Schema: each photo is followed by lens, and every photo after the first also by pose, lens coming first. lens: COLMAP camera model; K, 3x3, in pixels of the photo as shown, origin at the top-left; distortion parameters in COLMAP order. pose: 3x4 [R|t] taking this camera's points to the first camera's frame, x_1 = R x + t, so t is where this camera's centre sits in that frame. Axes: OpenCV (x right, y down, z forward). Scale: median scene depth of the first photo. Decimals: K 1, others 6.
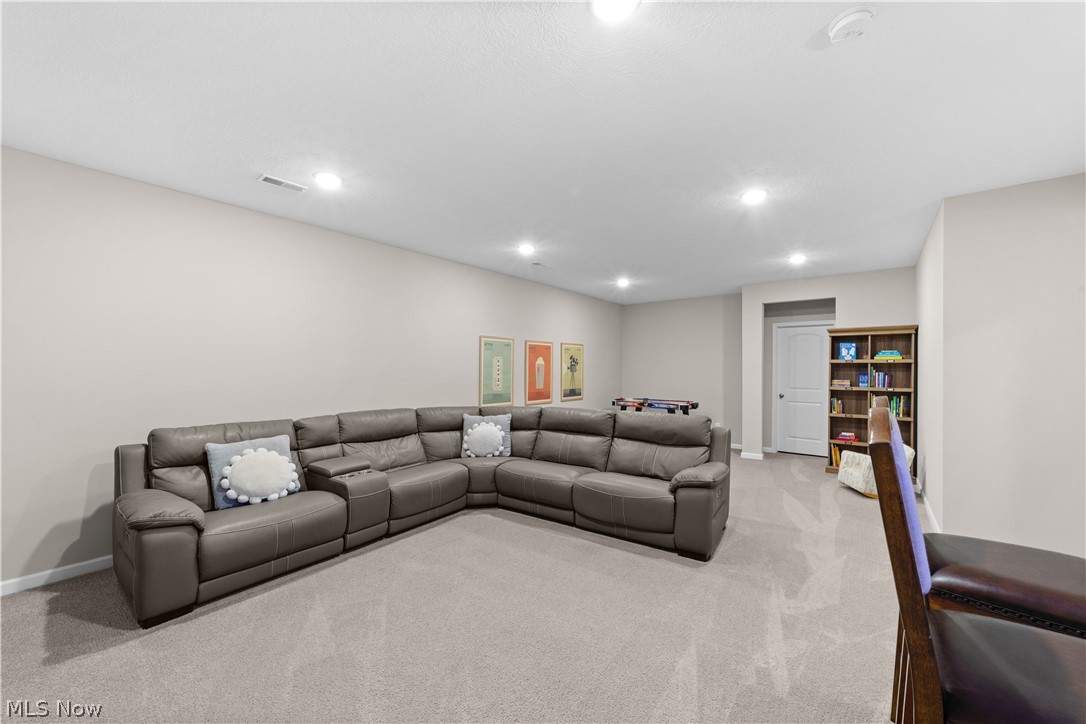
lens RADIAL K [[417.0, 0, 540.3], [0, 417.0, 372.8], [0, 0, 1]] dist [-0.006889, 0.003749]
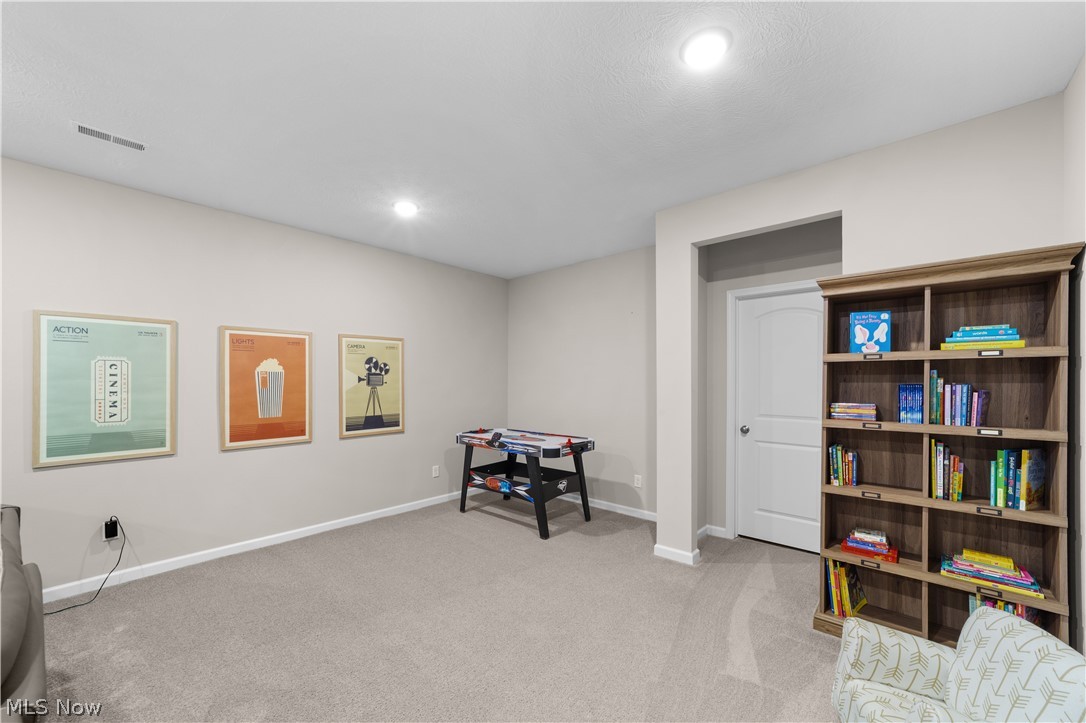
lens RADIAL K [[417.0, 0, 543.0], [0, 417.0, 386.8], [0, 0, 1]] dist [-0.006889, 0.003749]
pose [[0.998125, -0.005361, -0.060972, 0.444285], [0.005651, 0.999974, 0.004576, -0.002844], [0.060946, -0.004912, 0.998129, 0.573885]]
